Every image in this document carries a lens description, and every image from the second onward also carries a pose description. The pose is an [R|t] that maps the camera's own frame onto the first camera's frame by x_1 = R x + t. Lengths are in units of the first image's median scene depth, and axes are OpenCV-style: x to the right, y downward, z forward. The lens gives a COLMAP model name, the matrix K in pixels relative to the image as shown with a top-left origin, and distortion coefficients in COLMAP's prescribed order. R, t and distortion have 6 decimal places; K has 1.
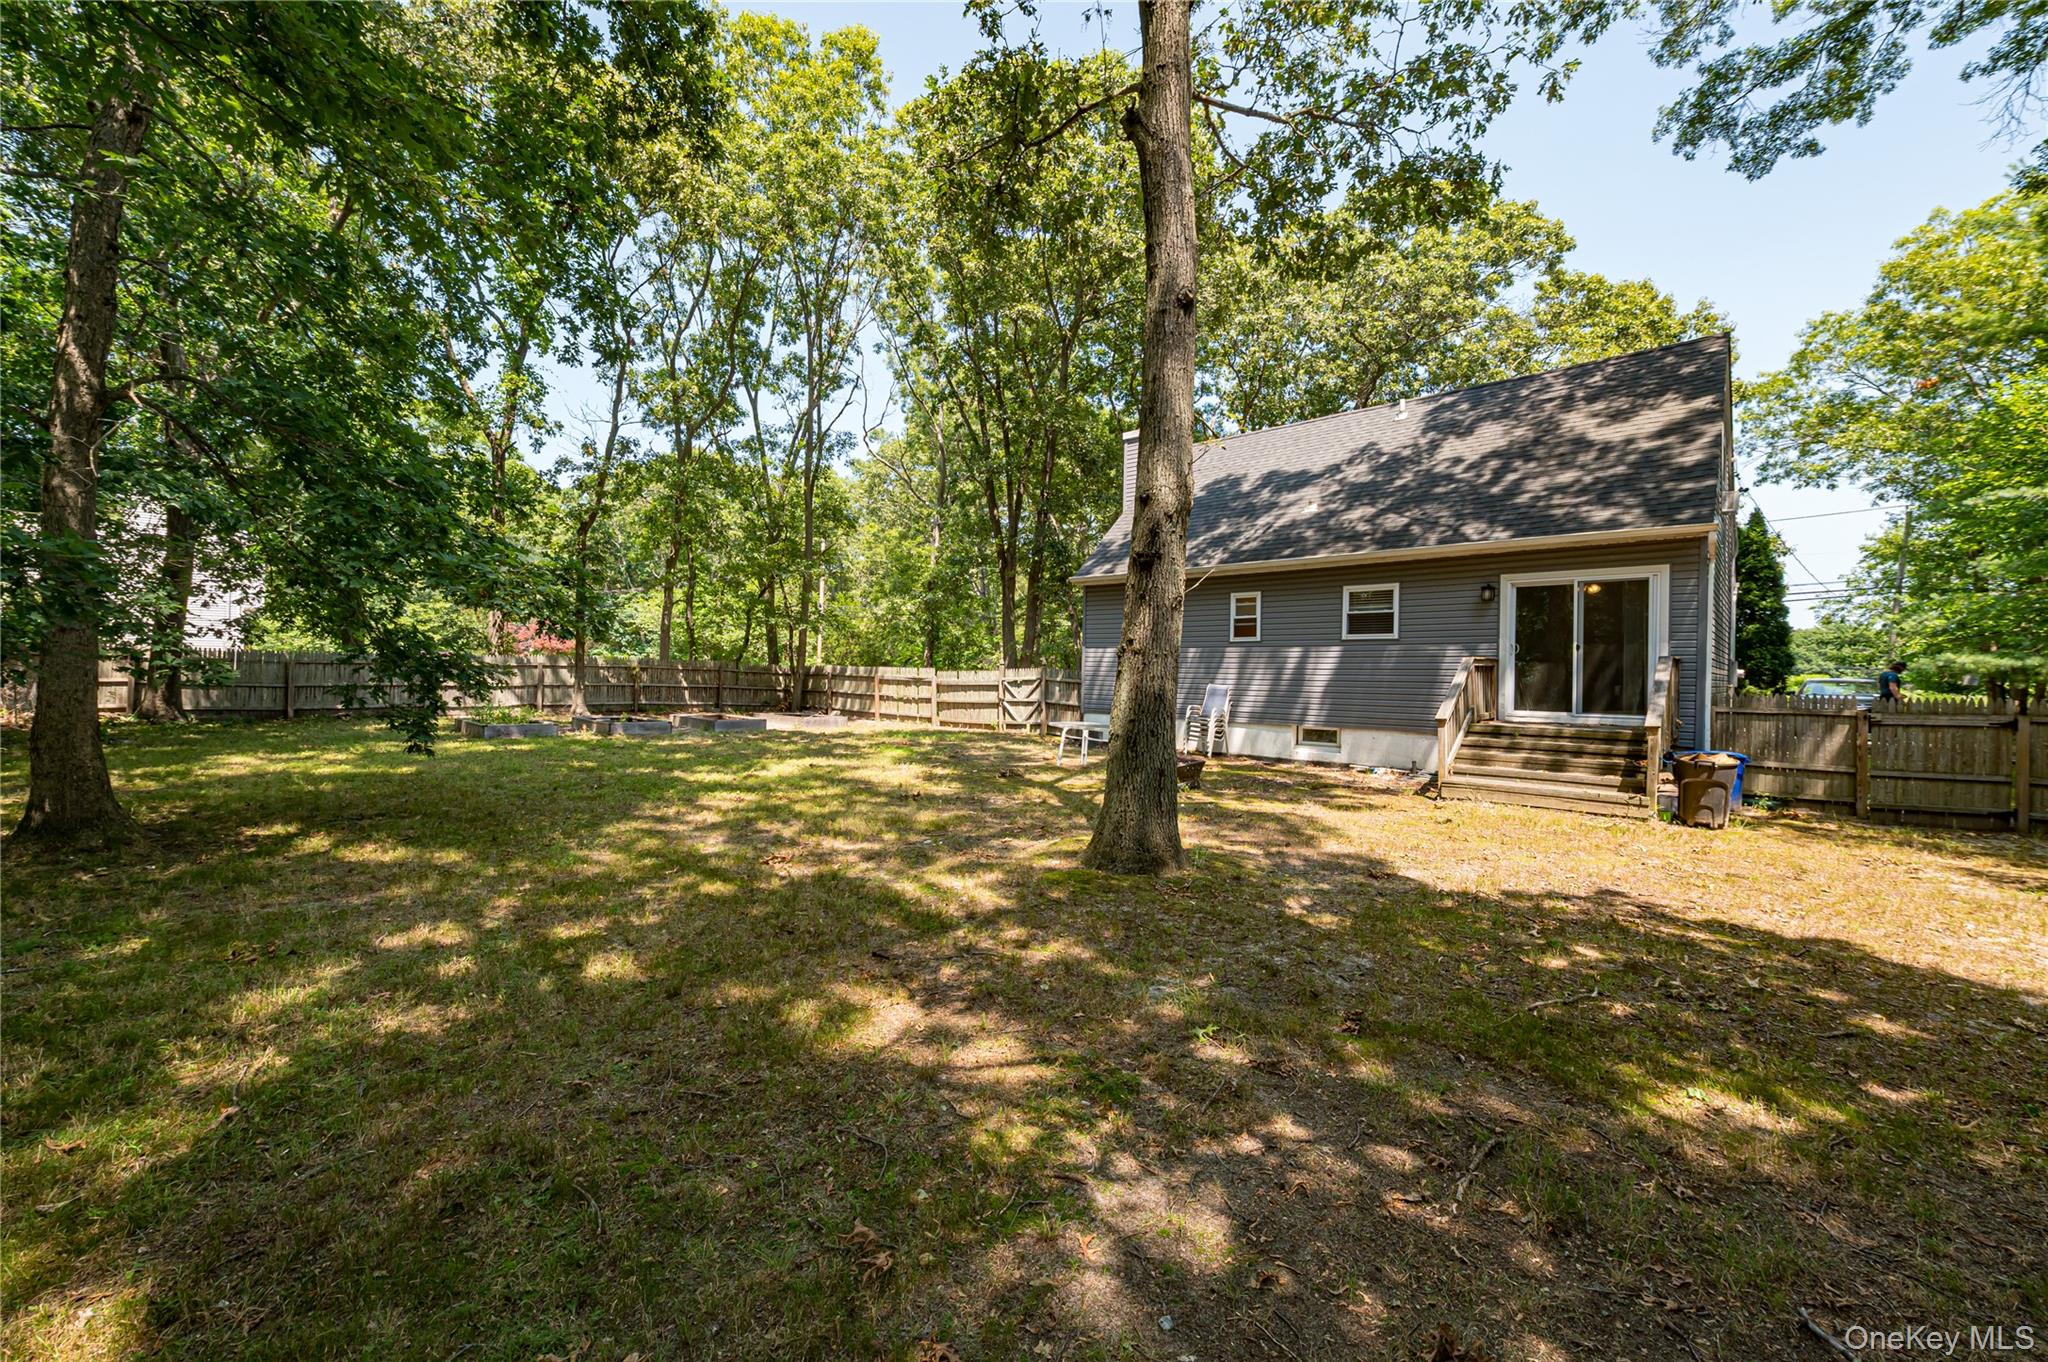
lens RADIAL K [[803.7, 0, 1011.7], [0, 803.7, 680.2], [0, 0, 1]] dist [-0.007607, -0.000046]
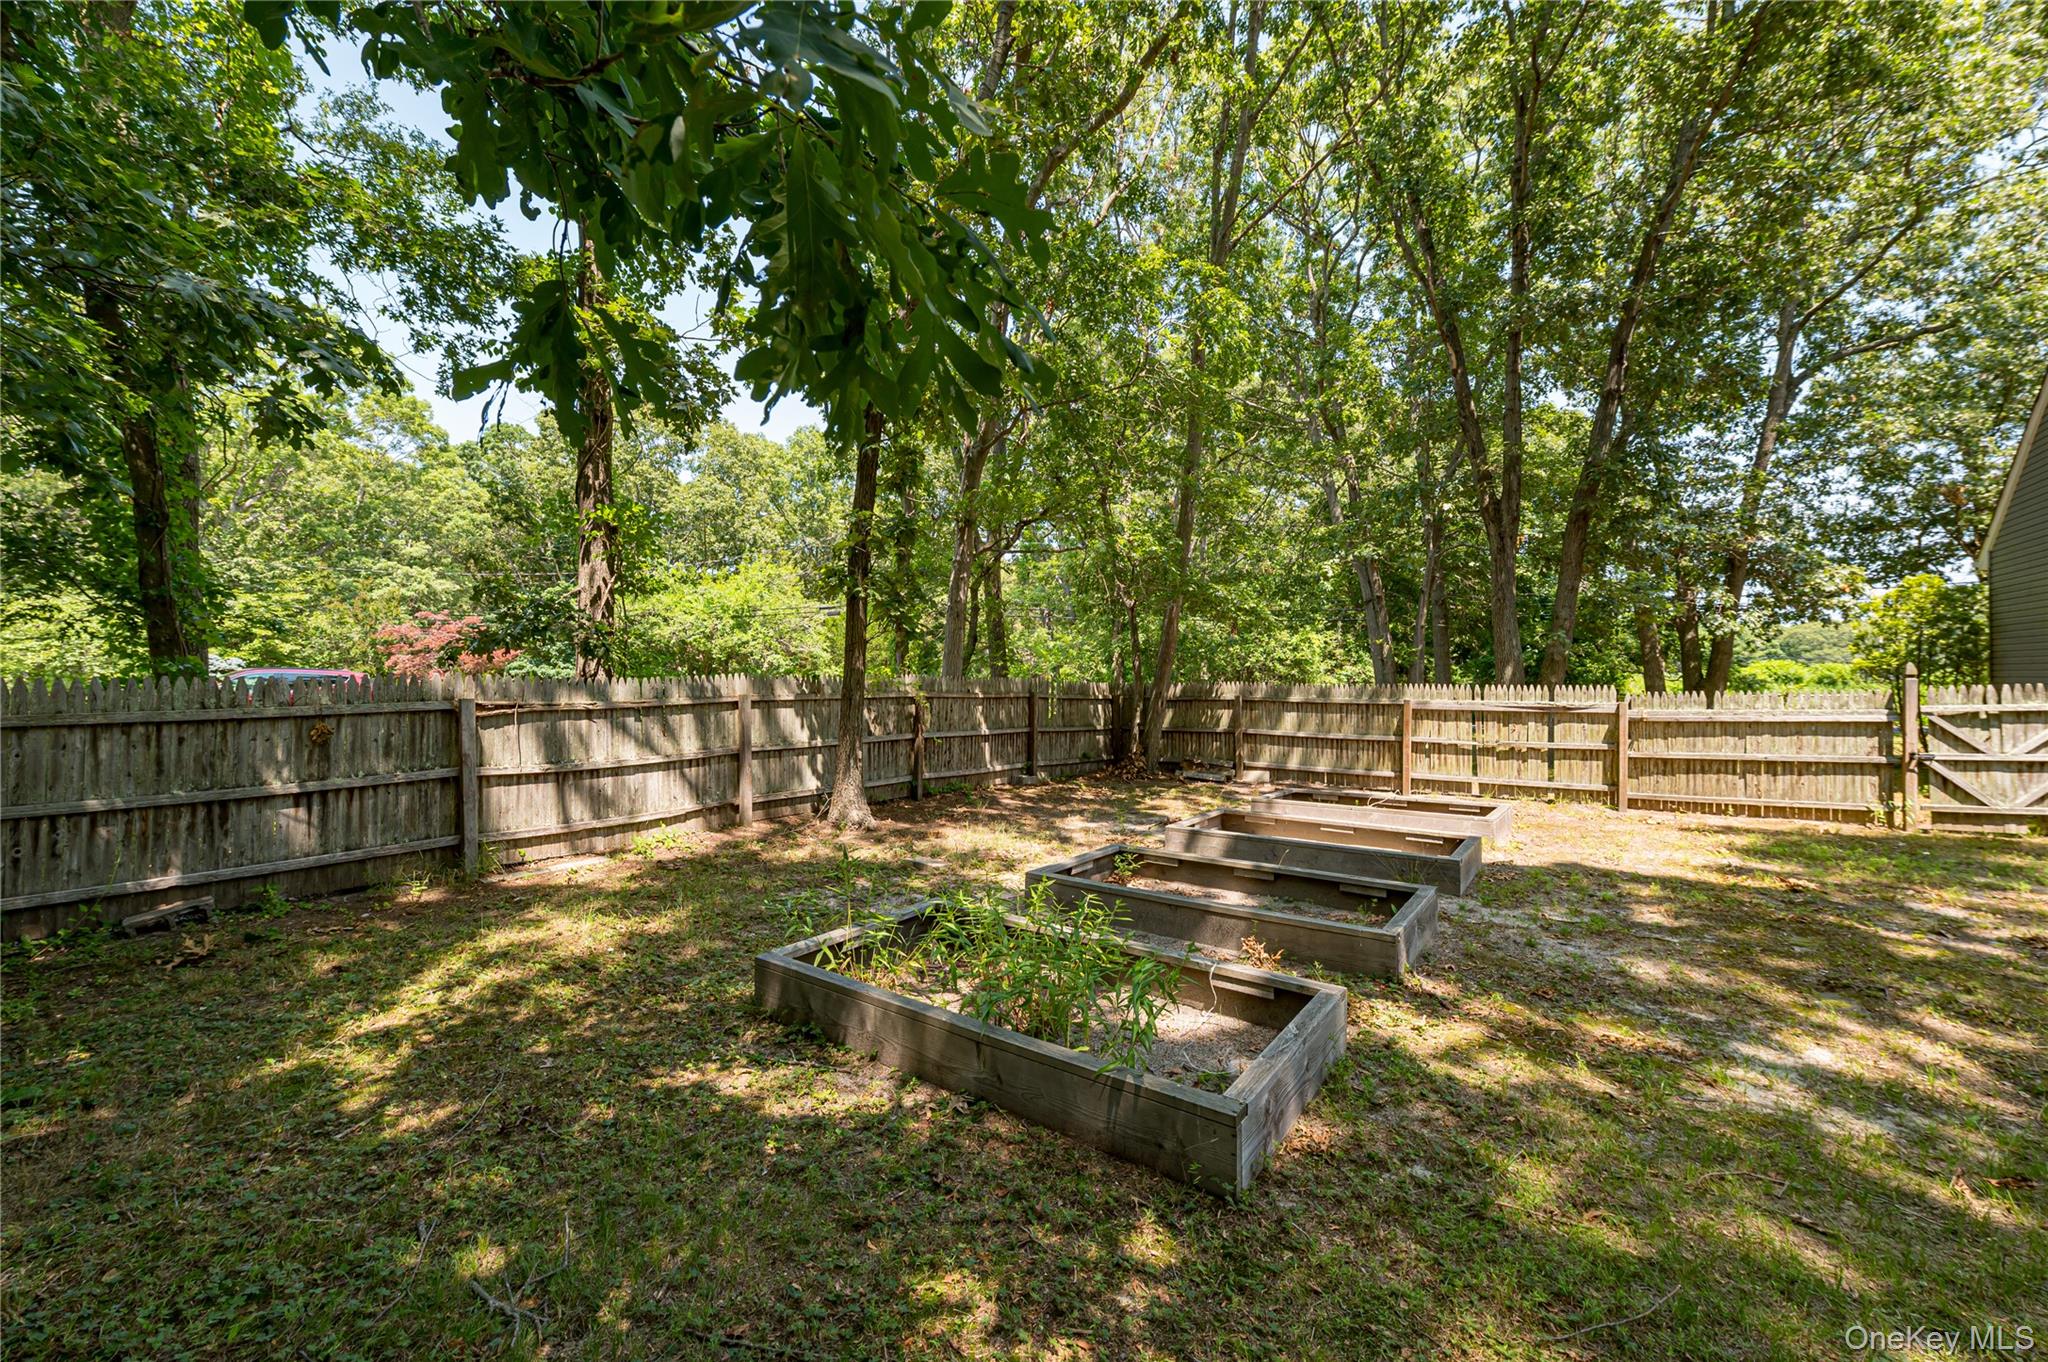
lens RADIAL K [[808.0, 0, 1024.1], [0, 808.0, 678.0], [0, 0, 1]] dist [-0.008875, 0.000156]
pose [[0.987682, -0.019889, 0.155208, -0.727896], [0.021375, 0.999740, -0.007905, -0.033239], [-0.155010, 0.011125, 0.987850, 0.847172]]
